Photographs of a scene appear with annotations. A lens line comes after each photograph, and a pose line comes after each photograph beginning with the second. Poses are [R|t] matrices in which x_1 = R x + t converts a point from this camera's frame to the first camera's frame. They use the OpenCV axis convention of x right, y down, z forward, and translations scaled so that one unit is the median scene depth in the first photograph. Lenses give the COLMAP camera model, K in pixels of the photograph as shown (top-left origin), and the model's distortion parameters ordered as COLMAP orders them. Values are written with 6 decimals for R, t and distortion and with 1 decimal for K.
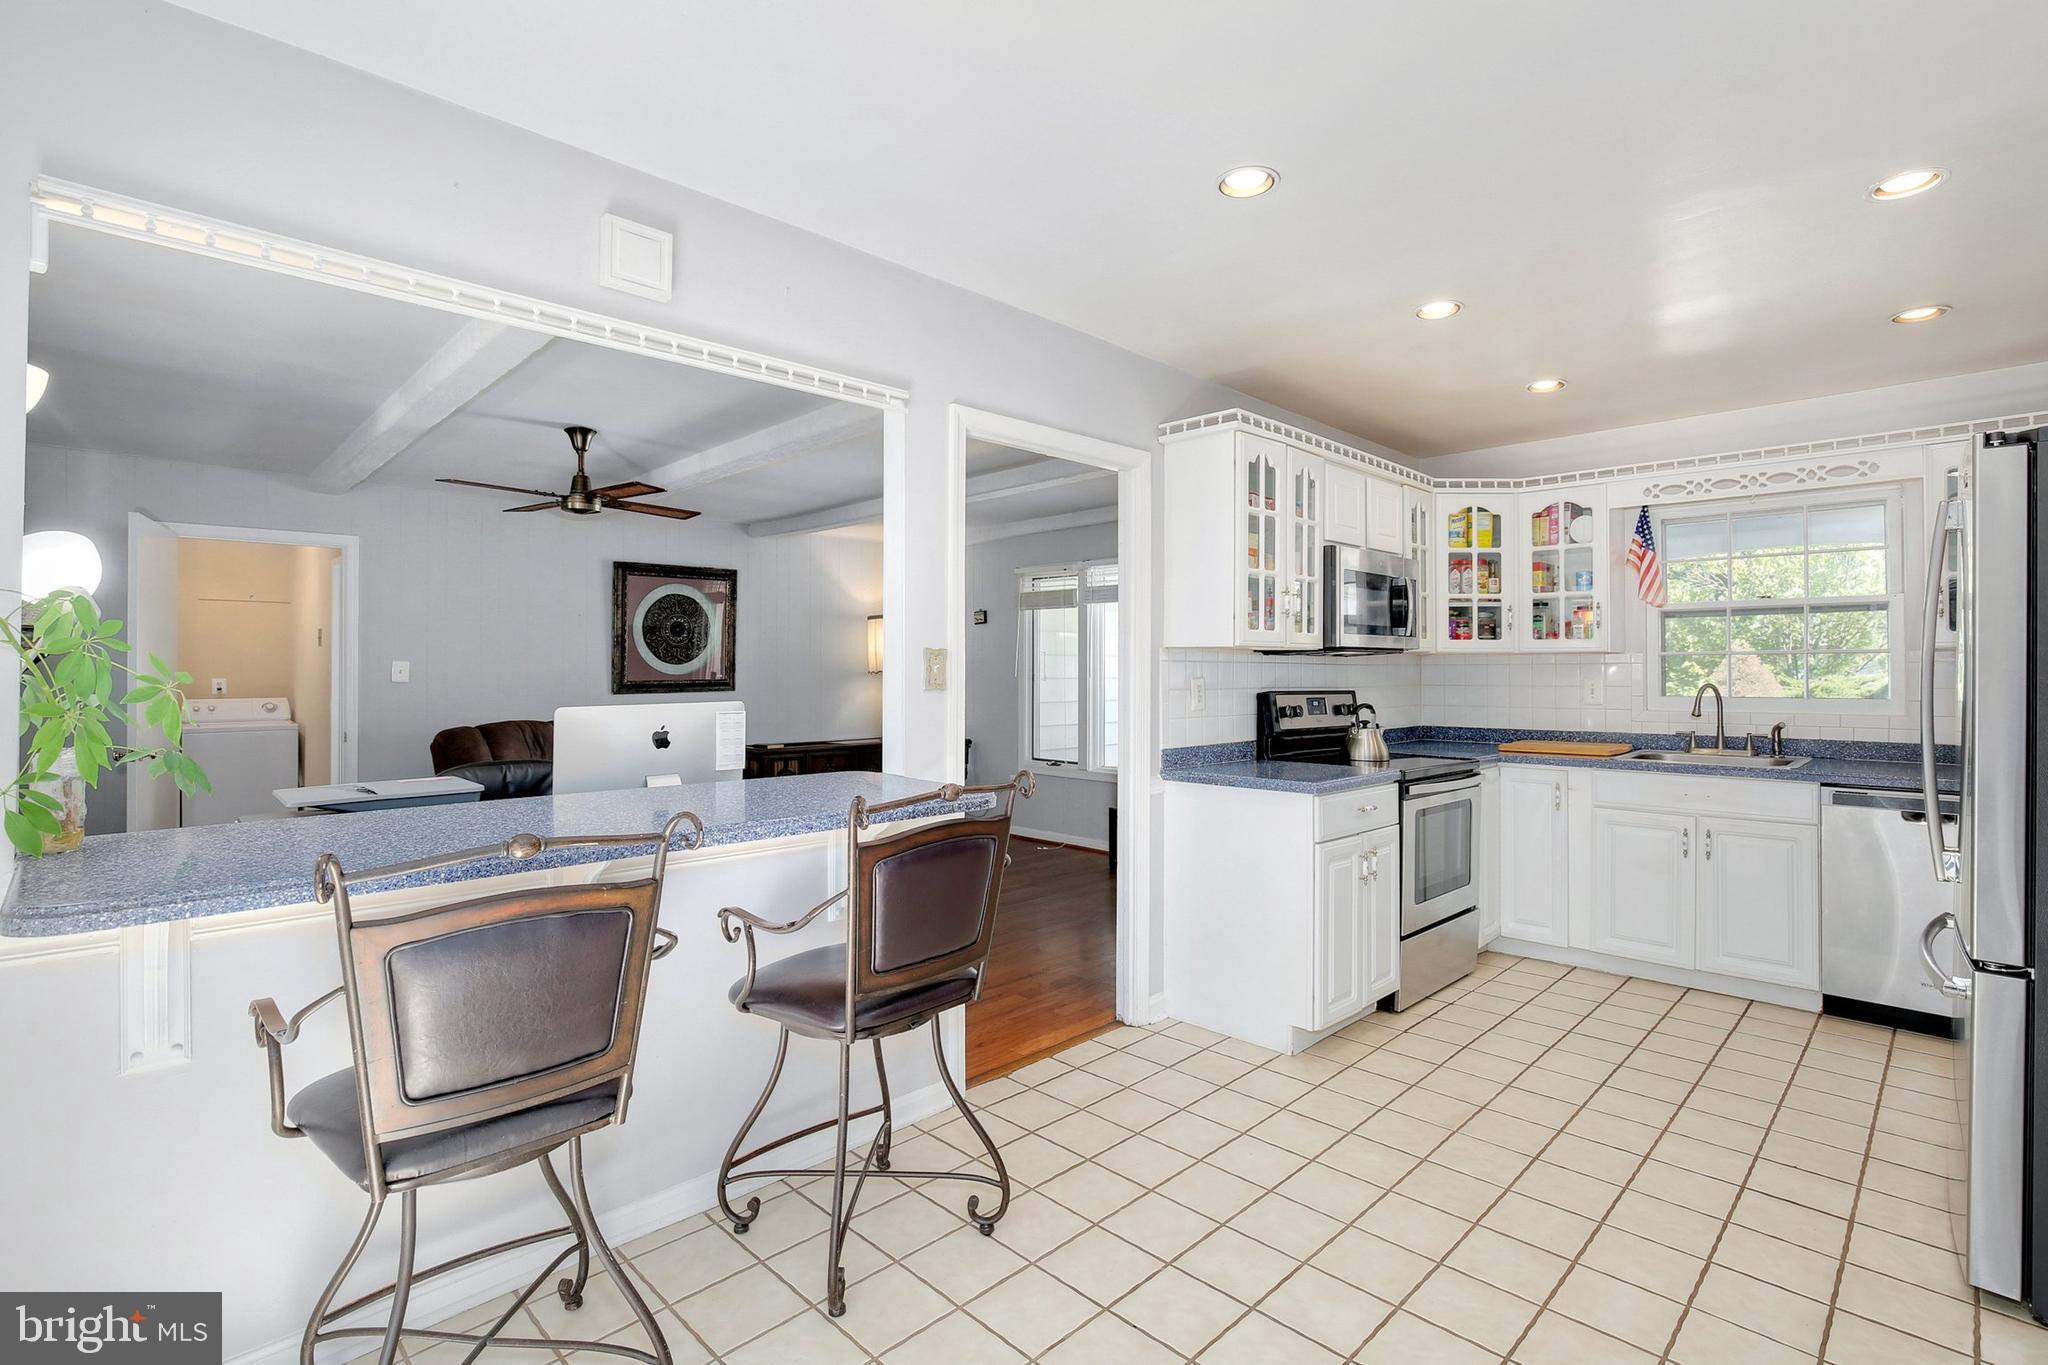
lens RADIAL K [[948.2, 0, 1060.8], [0, 948.2, 671.4], [0, 0, 1]] dist [-0.011062, 0.000099]
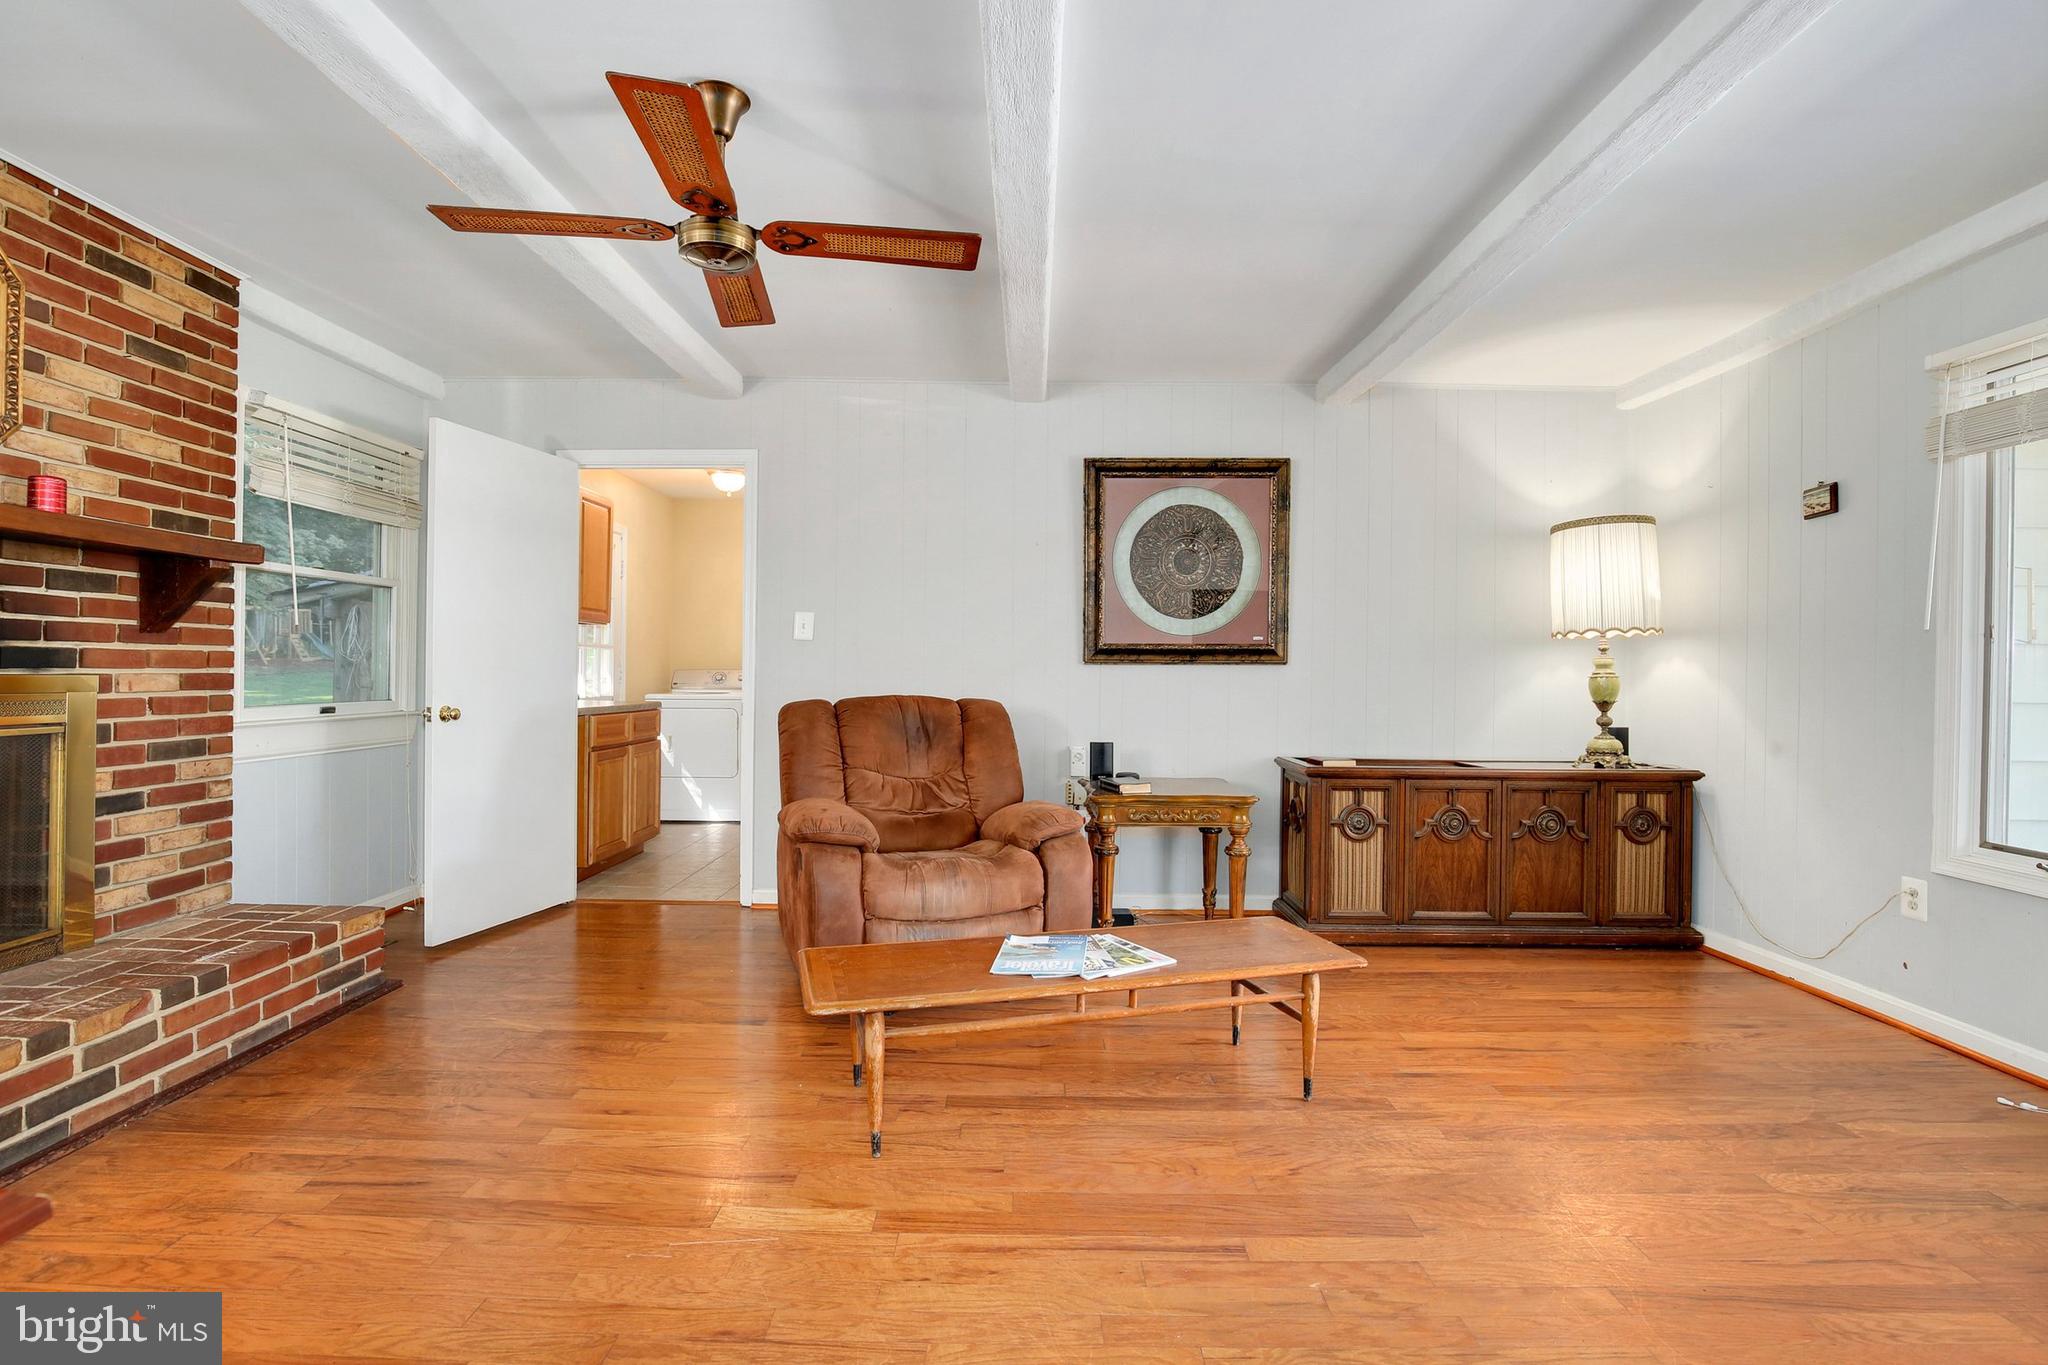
lens RADIAL K [[948.2, 0, 1035.0], [0, 948.2, 682.2], [0, 0, 1]] dist [-0.011062, 0.000099]
pose [[0.683224, 0.016065, -0.730032, -0.027399], [-0.011818, 0.999870, 0.010942, 0.047536], [0.730113, 0.001152, 0.683326, 0.830299]]
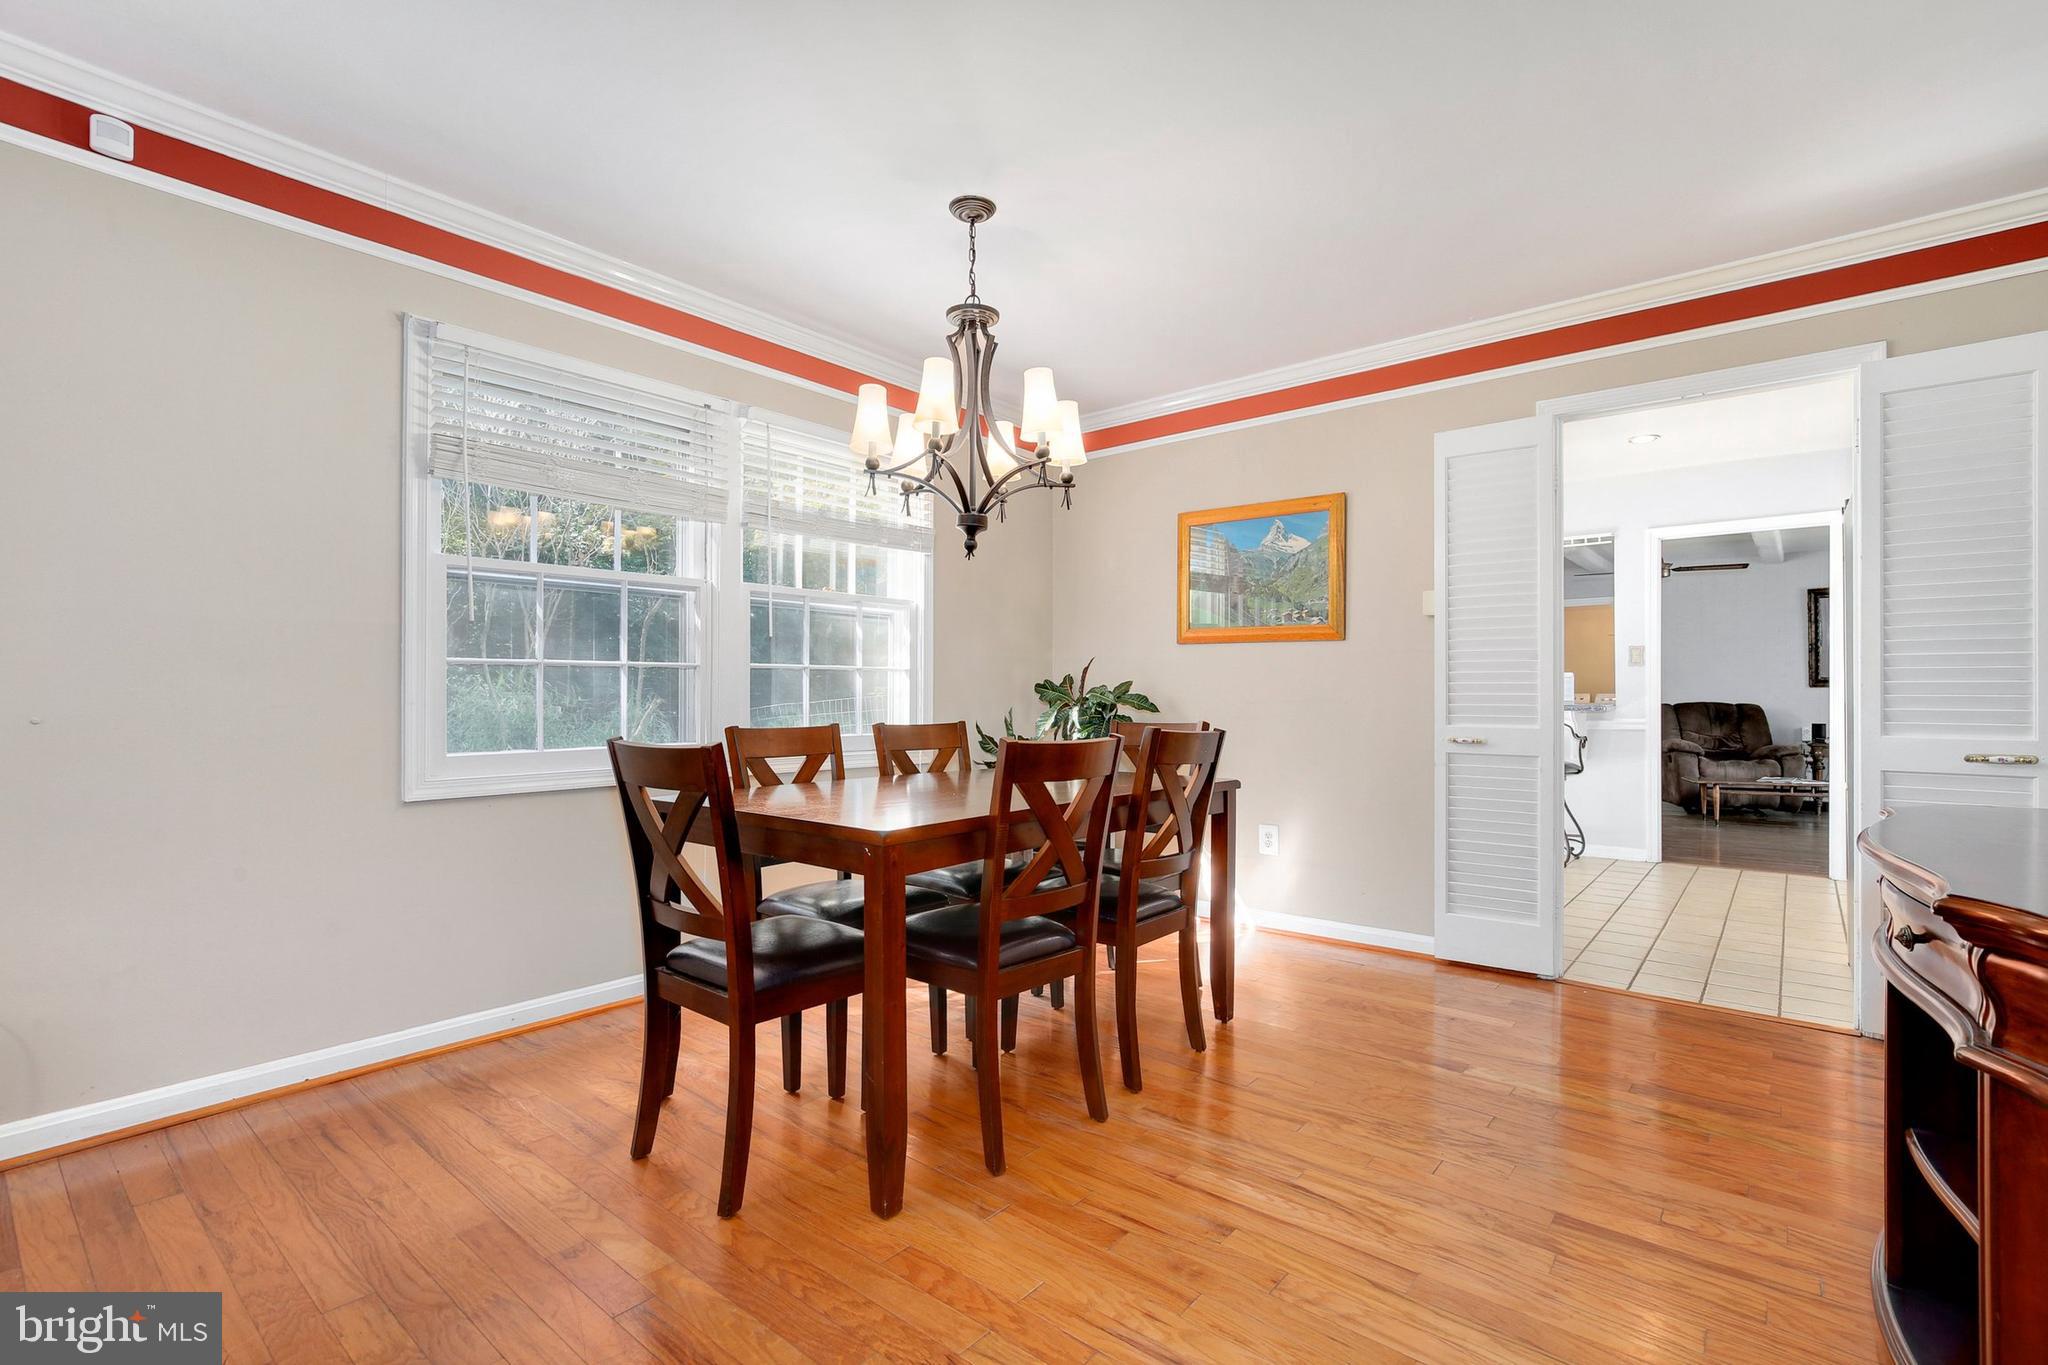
lens RADIAL K [[948.2, 0, 994.6], [0, 948.2, 696.5], [0, 0, 1]] dist [-0.011062, 0.000099]
pose [[0.035867, -0.002995, -0.999352, 1.314263], [0.001181, 0.999995, -0.002955, 0.062866], [0.999356, -0.001074, 0.035870, -0.343365]]
